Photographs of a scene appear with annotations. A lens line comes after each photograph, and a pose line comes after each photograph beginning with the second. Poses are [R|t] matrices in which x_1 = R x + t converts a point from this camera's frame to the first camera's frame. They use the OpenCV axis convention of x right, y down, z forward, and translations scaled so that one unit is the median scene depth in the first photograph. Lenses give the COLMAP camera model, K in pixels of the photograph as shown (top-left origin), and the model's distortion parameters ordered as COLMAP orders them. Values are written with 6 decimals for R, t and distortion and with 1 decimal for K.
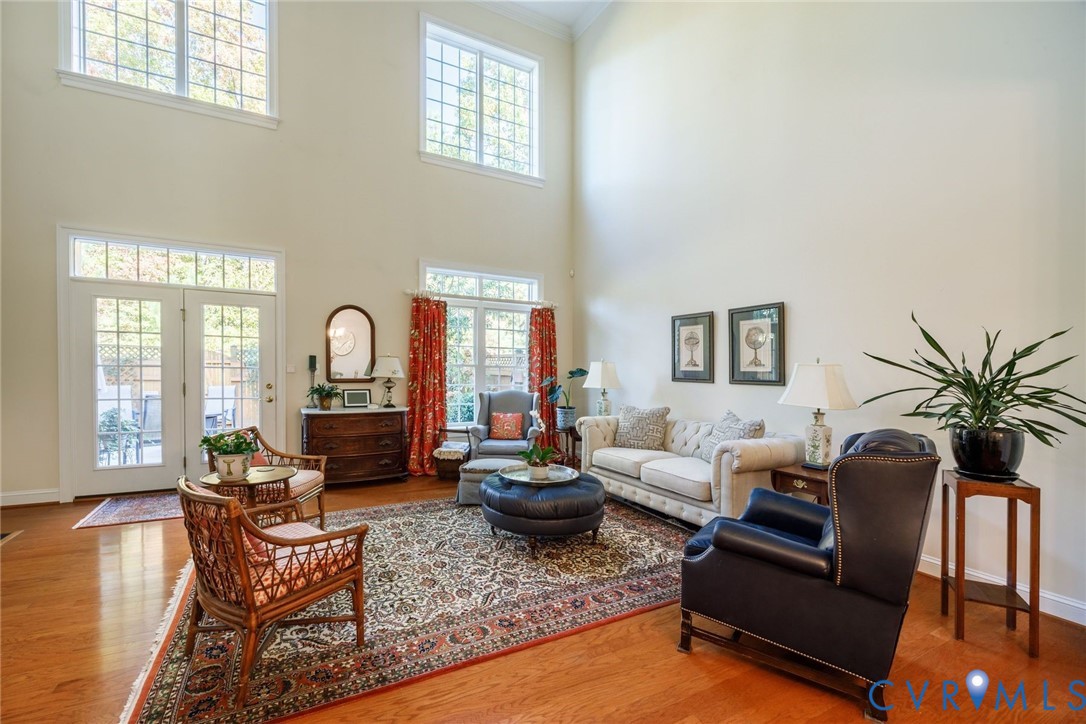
lens RADIAL K [[473.4, 0, 538.8], [0, 473.4, 367.6], [0, 0, 1]] dist [-0.007767, 0.000059]
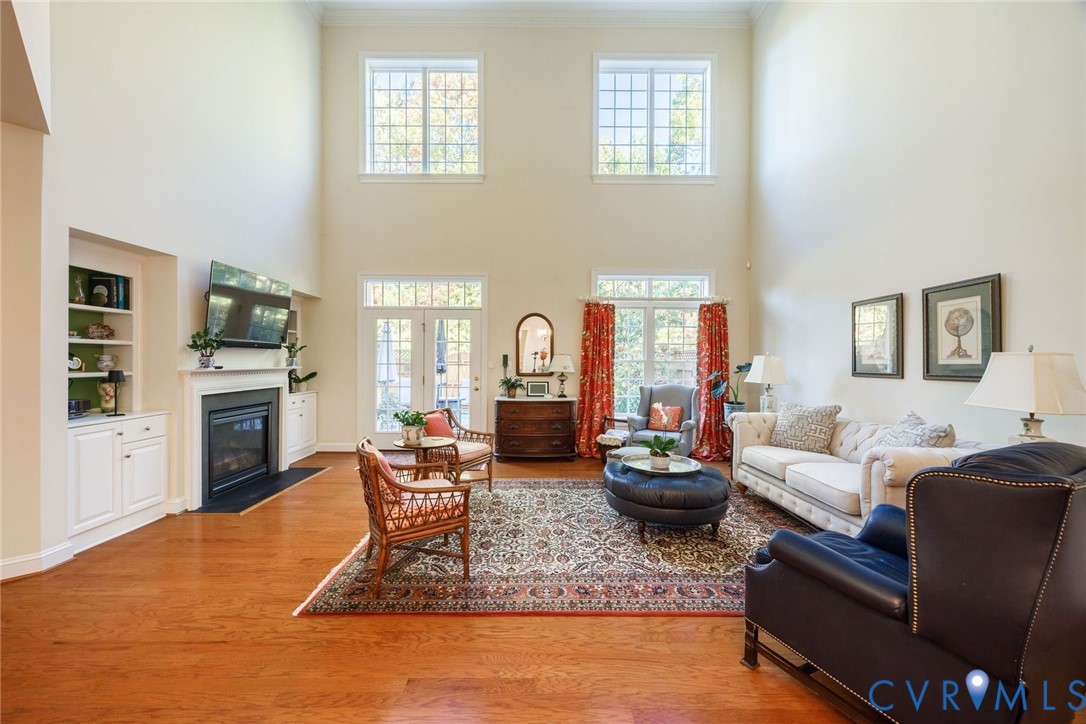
lens RADIAL K [[431.3, 0, 540.7], [0, 431.3, 360.7], [0, 0, 1]] dist [0.001075, 0.000117]
pose [[0.880087, -0.012375, -0.474651, 0.194881], [0.008520, 0.999911, -0.010274, 0.003694], [0.474736, 0.004998, 0.880114, 0.029988]]
